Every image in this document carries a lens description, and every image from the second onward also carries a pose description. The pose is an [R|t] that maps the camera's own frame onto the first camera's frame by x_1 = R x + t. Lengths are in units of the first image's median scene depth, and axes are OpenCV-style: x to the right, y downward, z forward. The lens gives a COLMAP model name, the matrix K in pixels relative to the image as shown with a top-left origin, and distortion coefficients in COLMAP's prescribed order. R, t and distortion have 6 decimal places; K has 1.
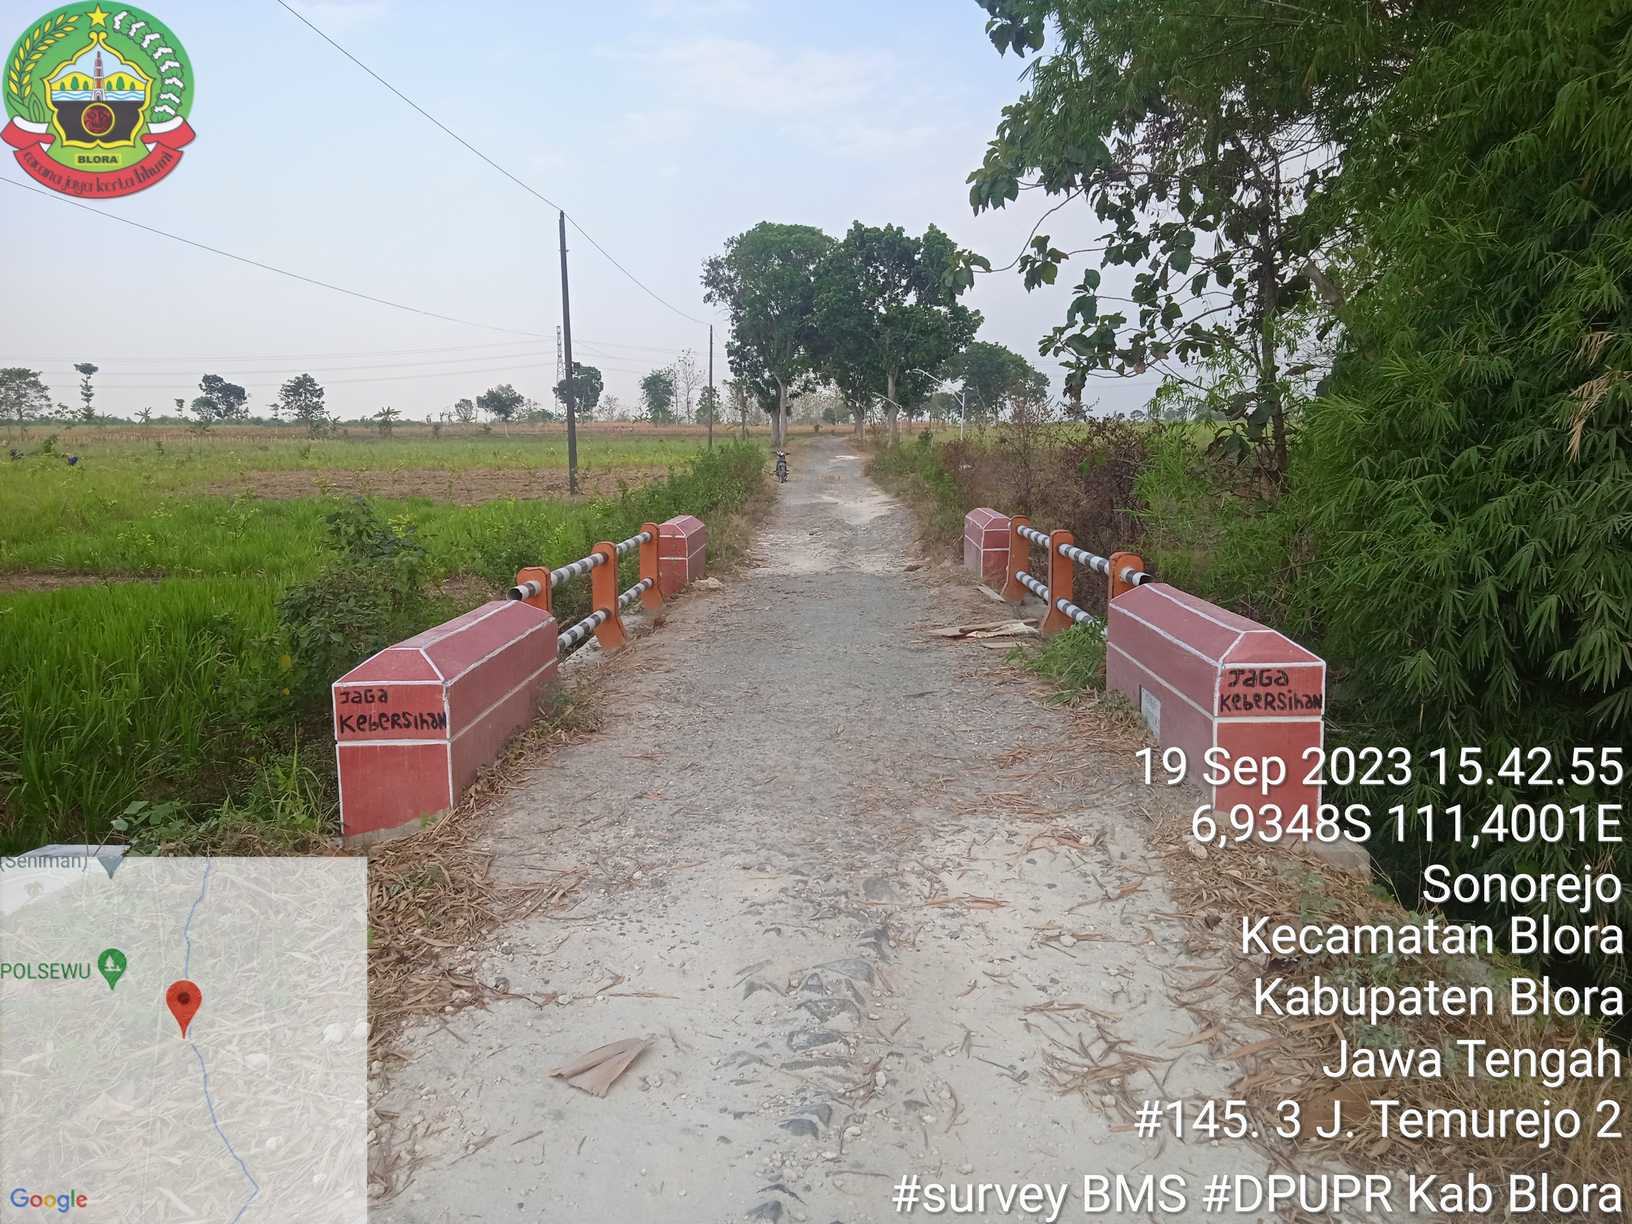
lens RADIAL K [[1270.7, 0, 811.9], [0, 1270.7, 632.4], [0, 0, 1]] dist [0.062012, -0.055534]
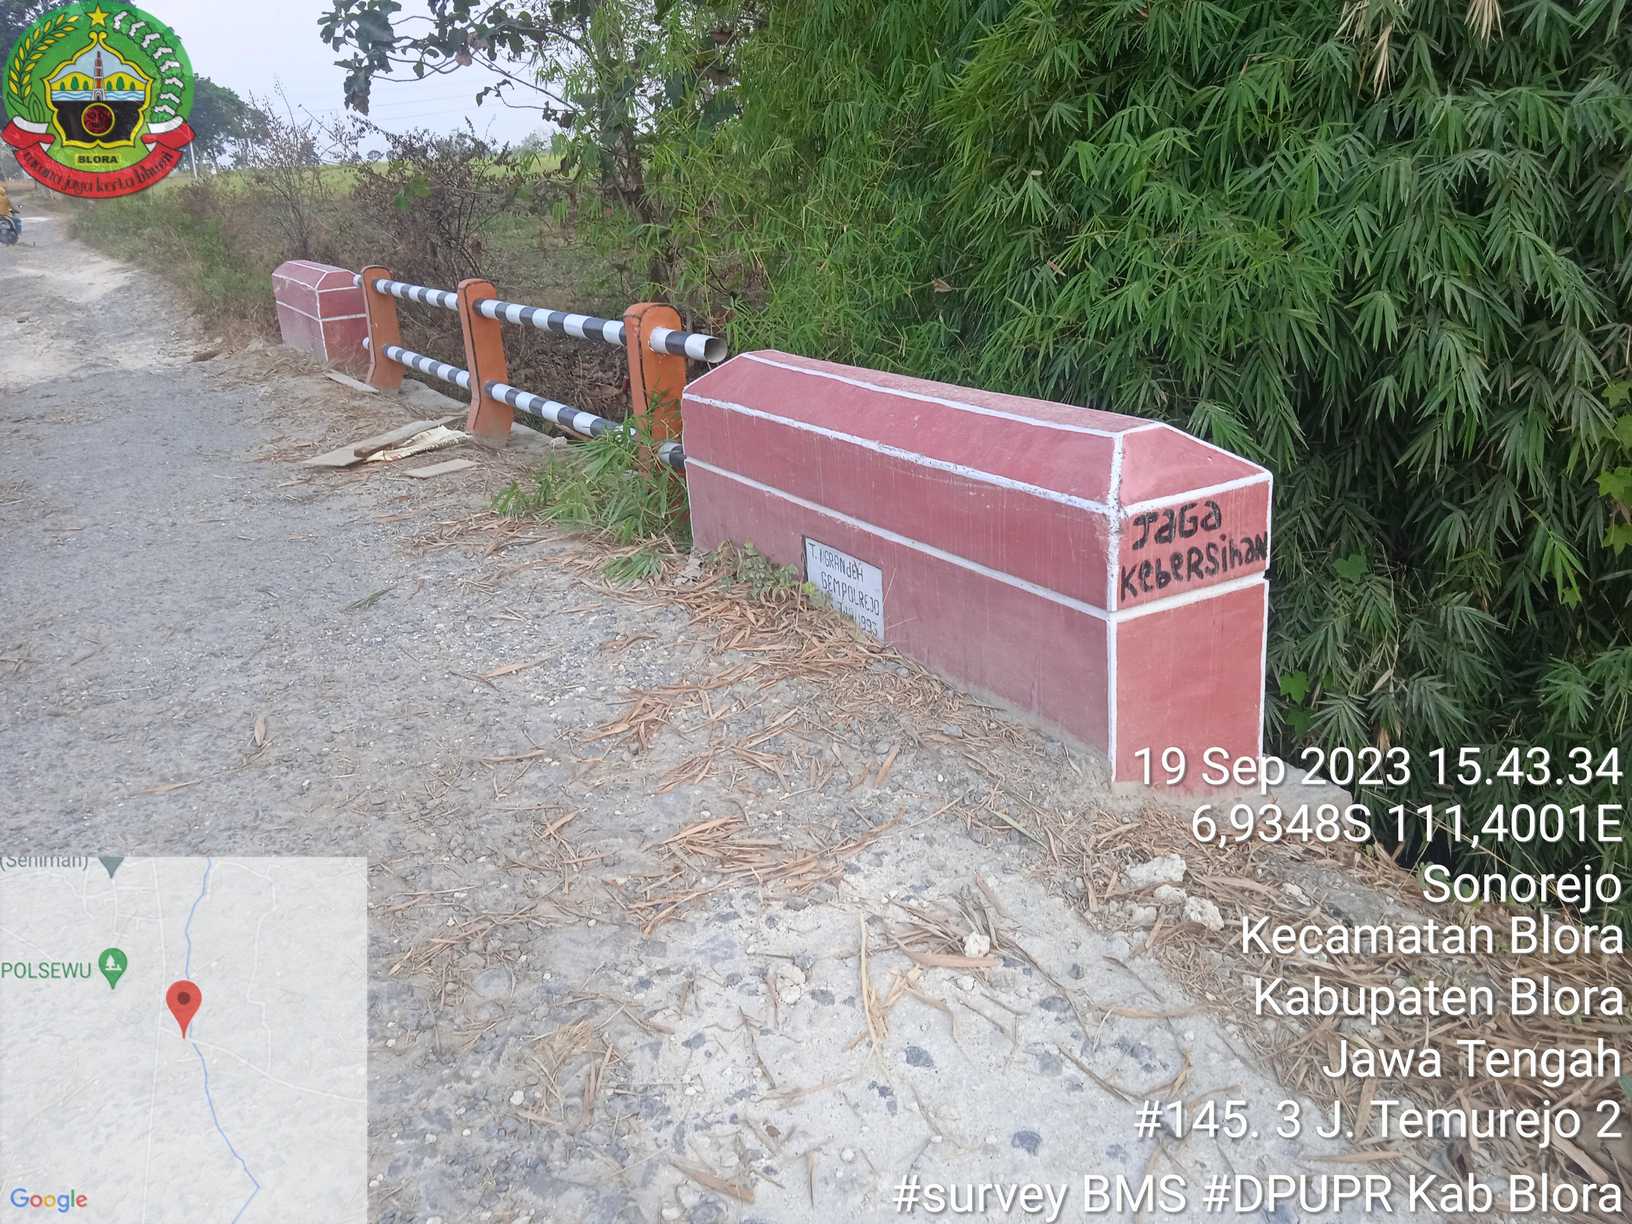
lens RADIAL K [[1270.7, 0, 811.9], [0, 1270.7, 632.4], [0, 0, 1]] dist [0.062012, -0.055534]
pose [[0.851312, -0.222840, 0.474985, -0.027588], [0.129605, 0.966582, 0.221183, -0.052480], [-0.508400, -0.126735, 0.851744, 0.612922]]
